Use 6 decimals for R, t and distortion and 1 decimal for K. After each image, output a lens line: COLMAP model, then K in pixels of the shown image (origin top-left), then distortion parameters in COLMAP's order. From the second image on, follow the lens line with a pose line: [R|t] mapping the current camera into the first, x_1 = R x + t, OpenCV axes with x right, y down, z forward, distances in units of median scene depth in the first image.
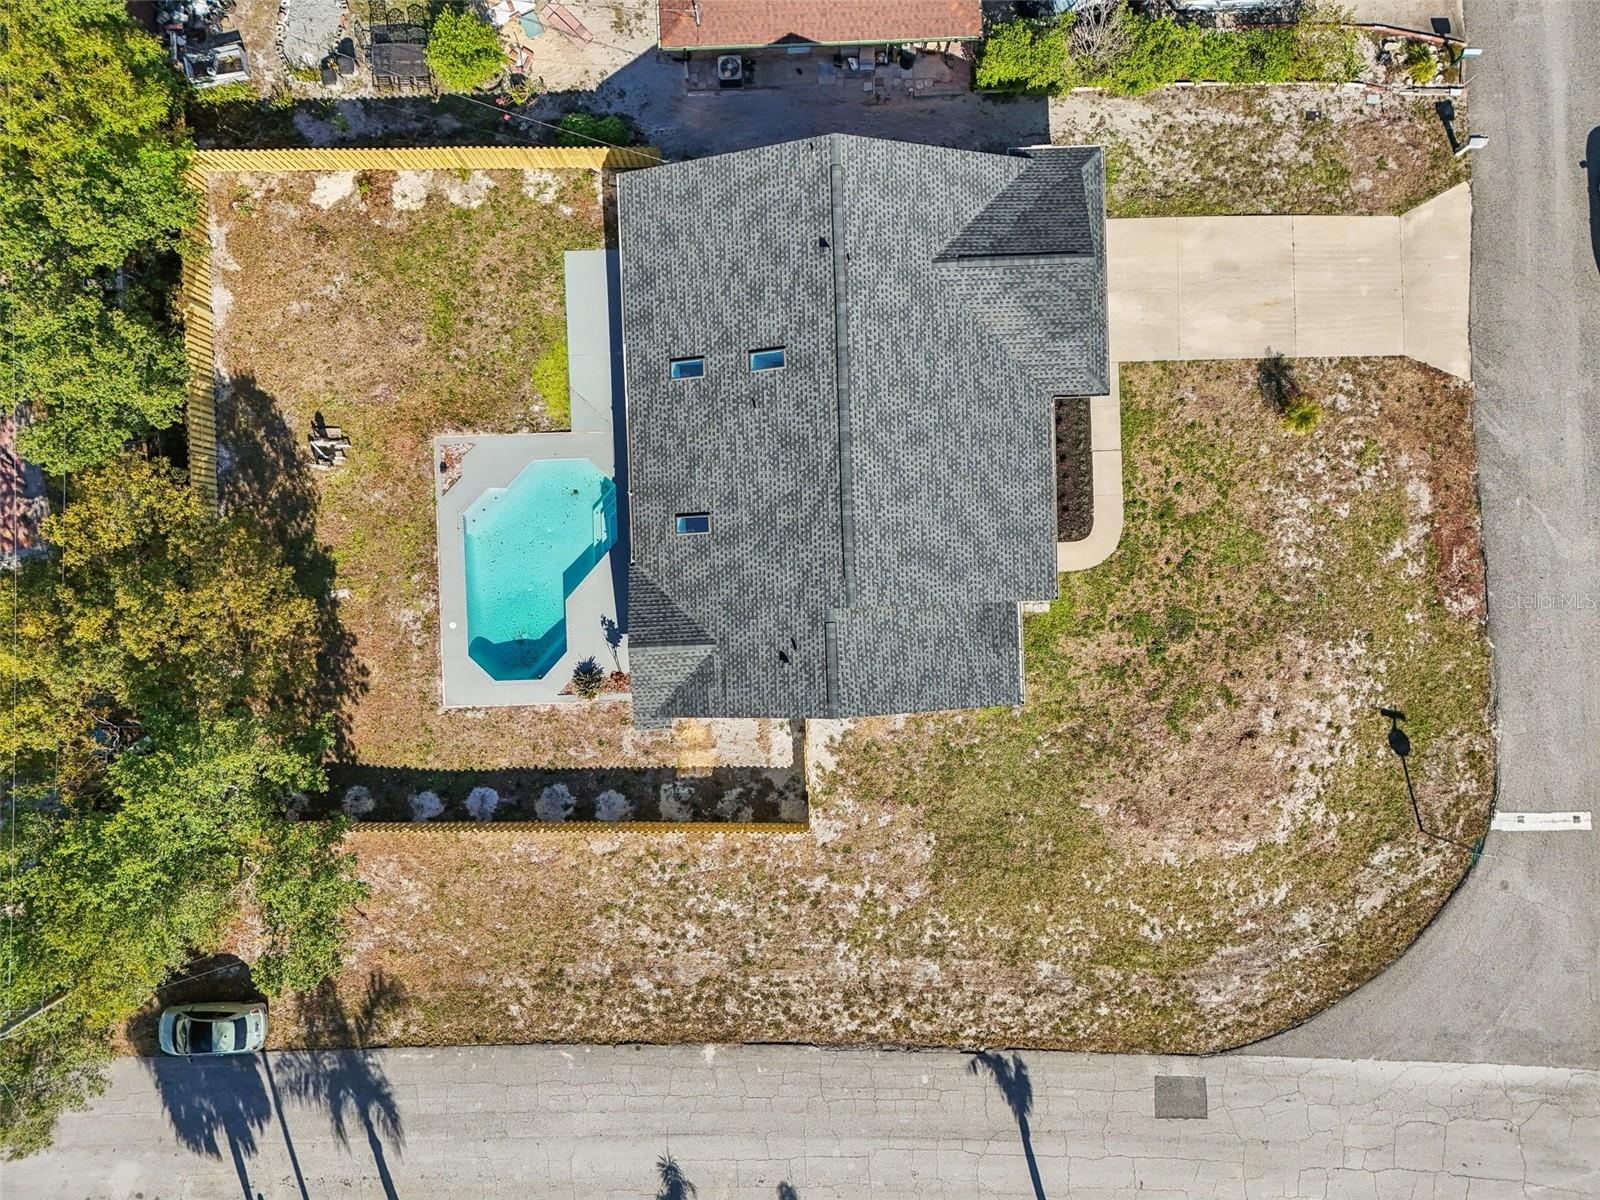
lens RADIAL K [[1172.8, 0, 801.7], [0, 1172.8, 596.0], [0, 0, 1]] dist [0.048857, -0.019063]
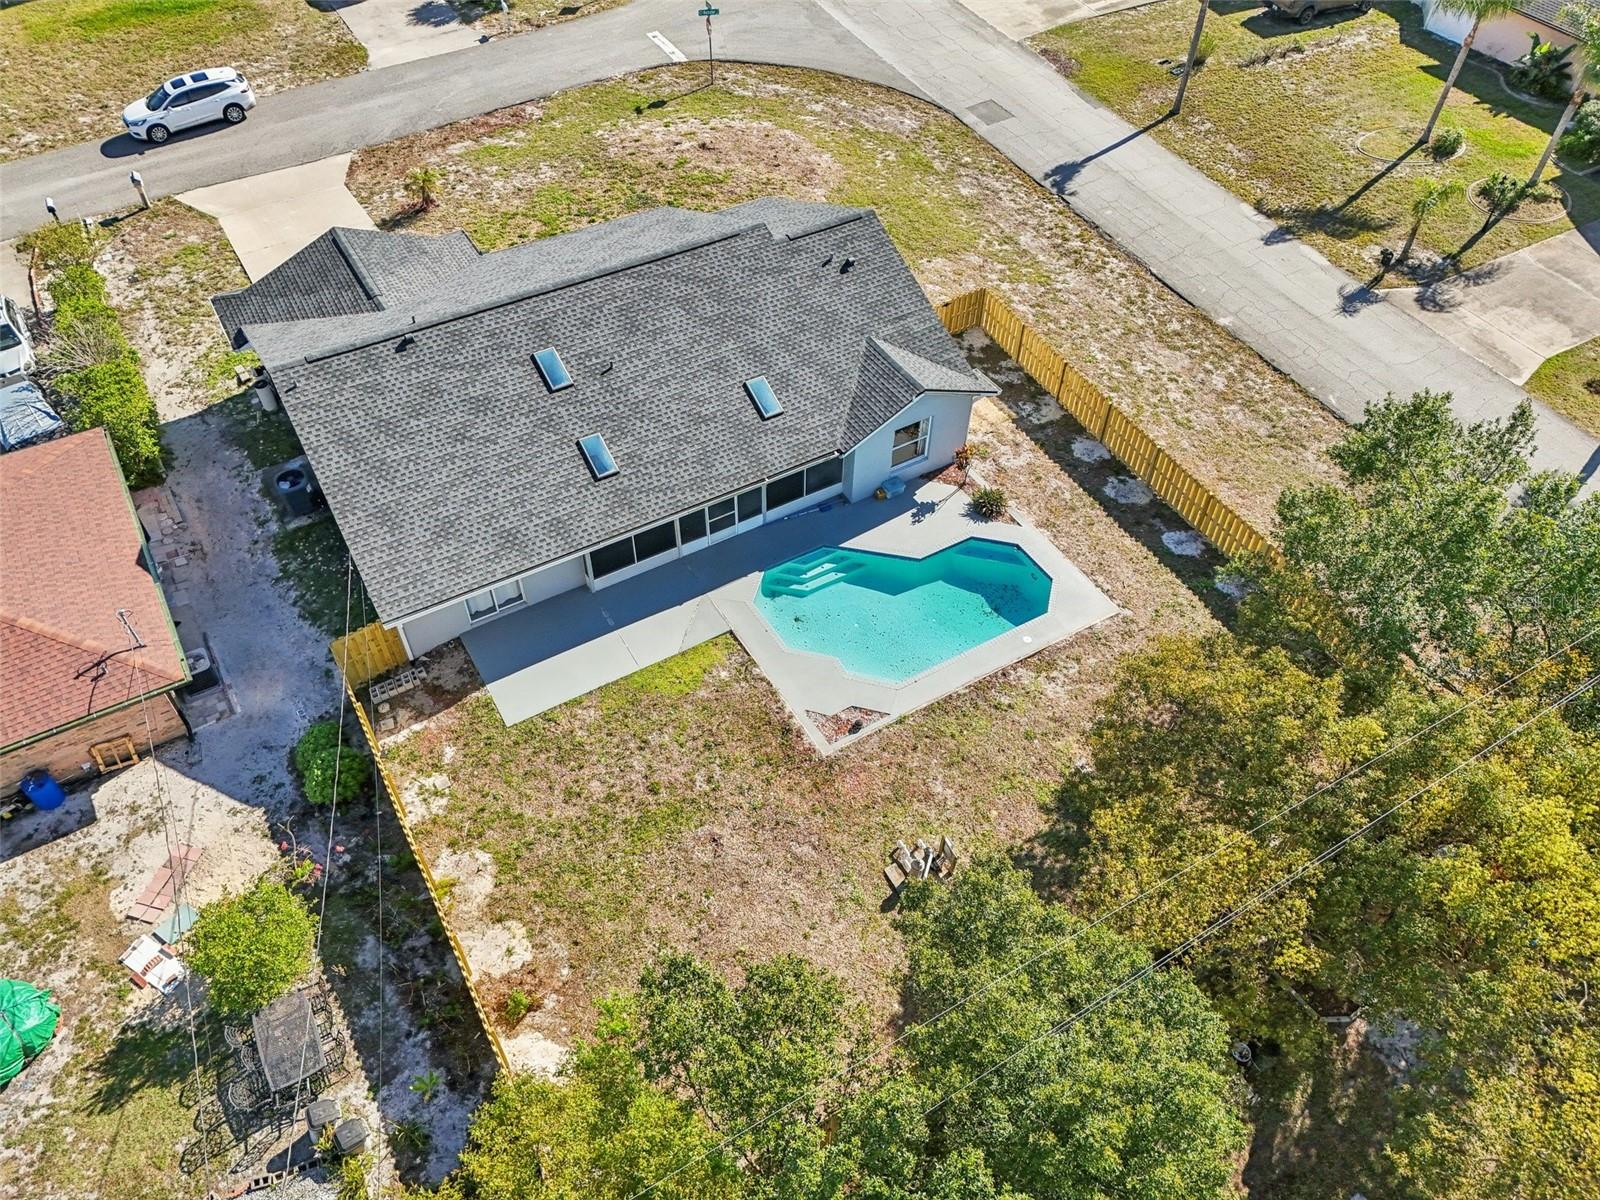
lens RADIAL K [[1172.8, 0, 804.4], [0, 1172.8, 599.3], [0, 0, 1]] dist [0.048857, -0.019063]
pose [[-0.483702, -0.658871, 0.576127, -0.637879], [0.875160, -0.355606, 0.328084, -0.336773], [-0.011291, 0.662898, 0.748624, 0.411347]]
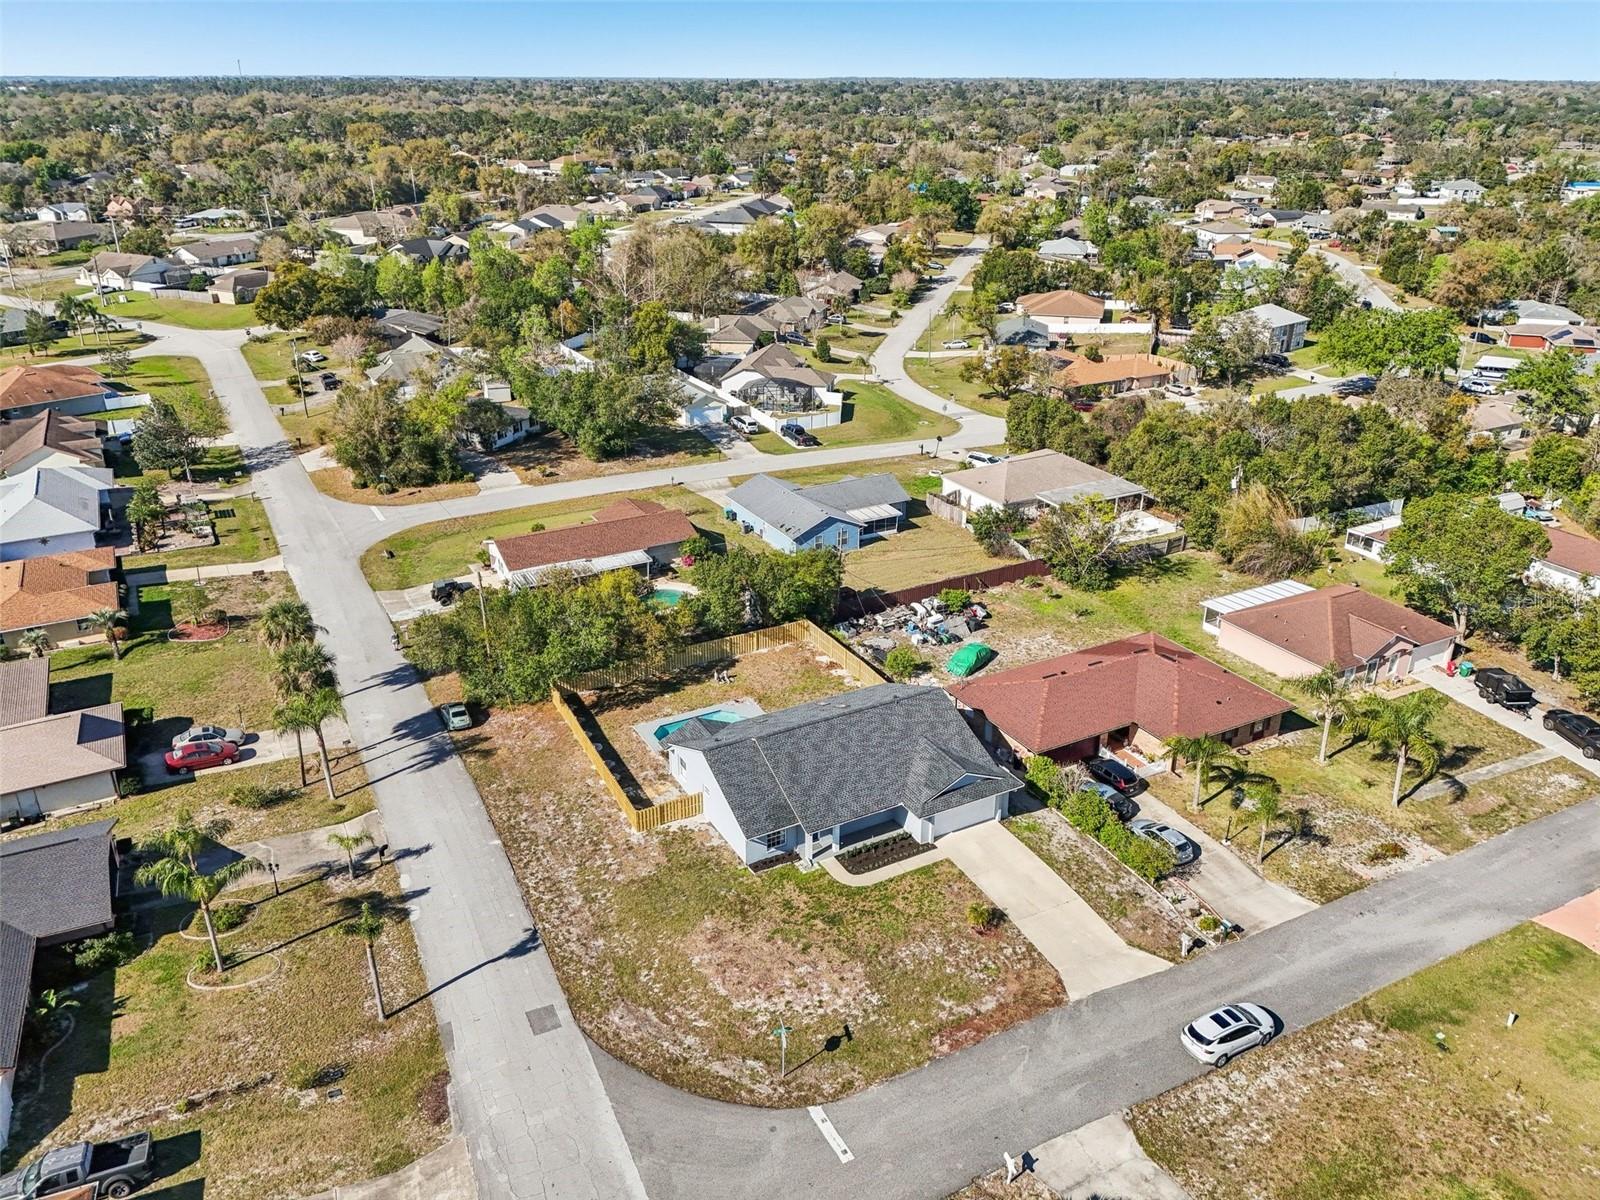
lens RADIAL K [[1172.8, 0, 799.5], [0, 1172.8, 601.2], [0, 0, 1]] dist [0.048857, -0.019063]
pose [[0.449644, 0.352206, -0.820836, 1.458414], [-0.893203, 0.174130, -0.414569, 0.651567], [-0.003081, 0.919581, 0.392888, -0.033766]]
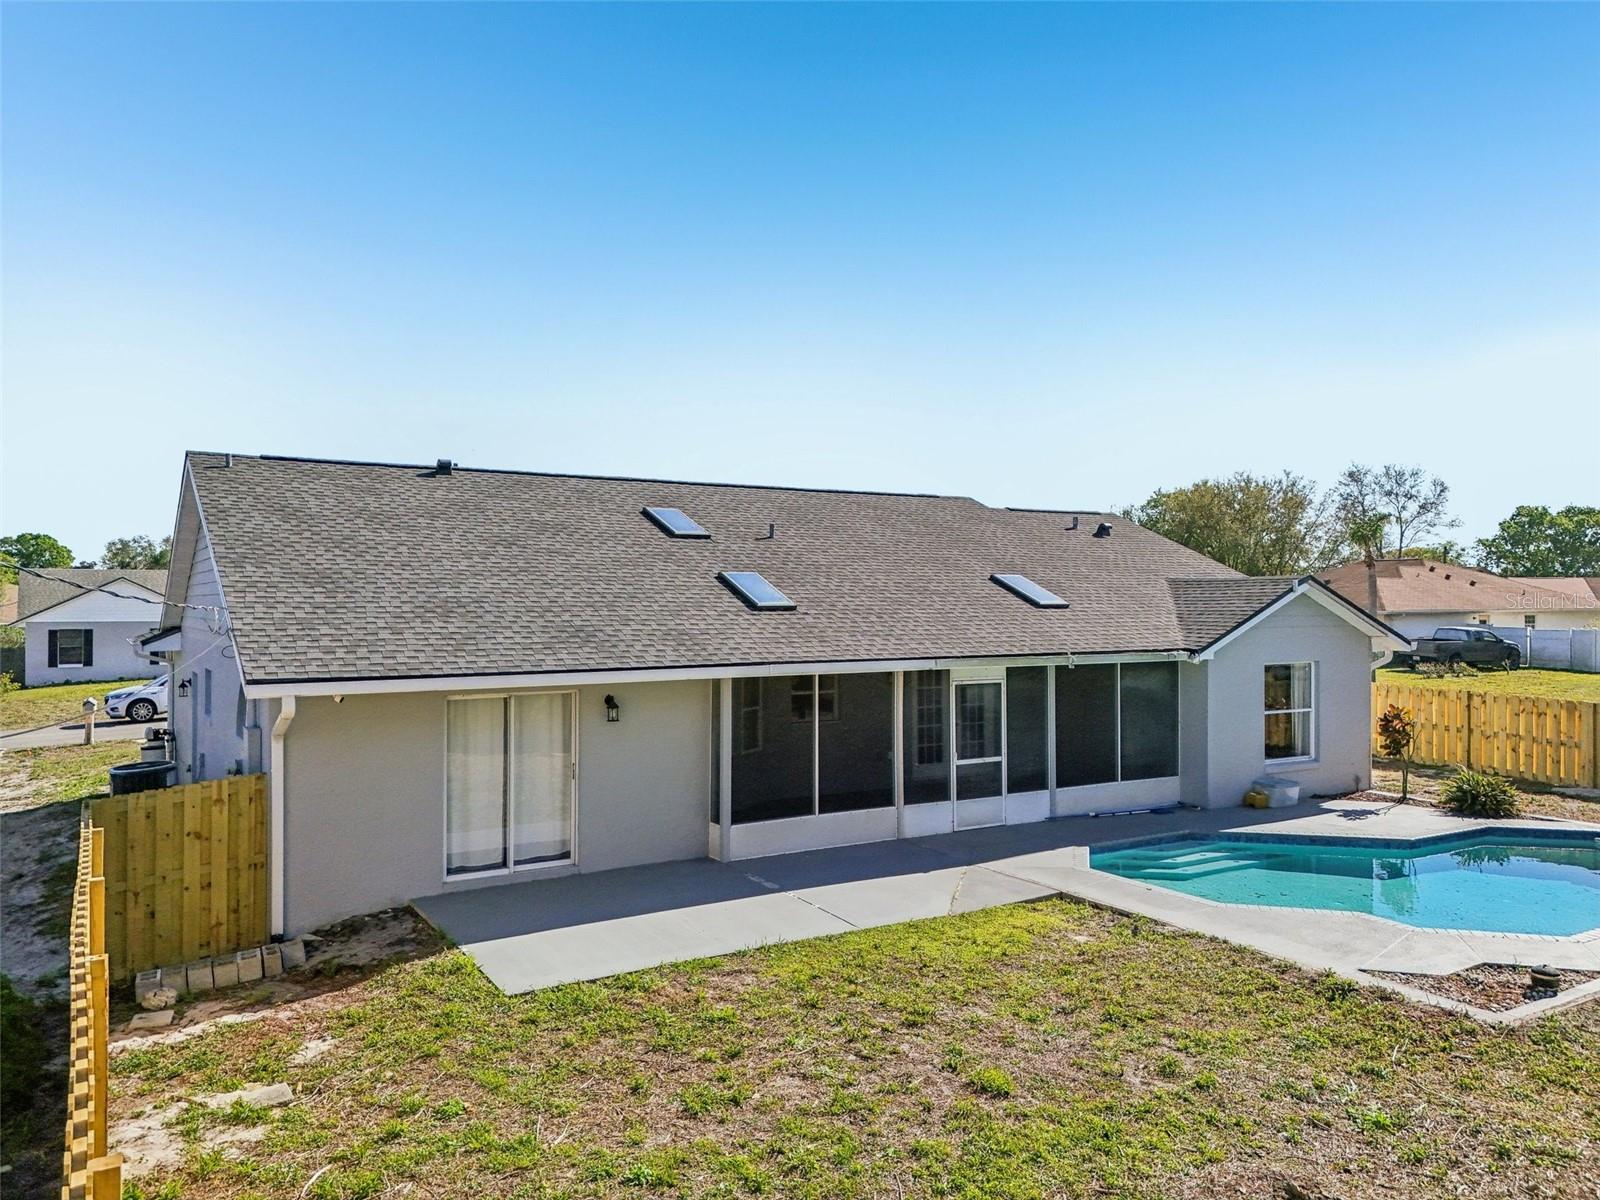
lens RADIAL K [[1172.8, 0, 794.6], [0, 1172.8, 594.2], [0, 0, 1]] dist [0.048857, -0.019063]
pose [[-0.489614, 0.002229, 0.871936, -0.435330], [0.871937, -0.001257, 0.489617, -0.354828], [0.002187, 0.999997, -0.001328, 0.907652]]
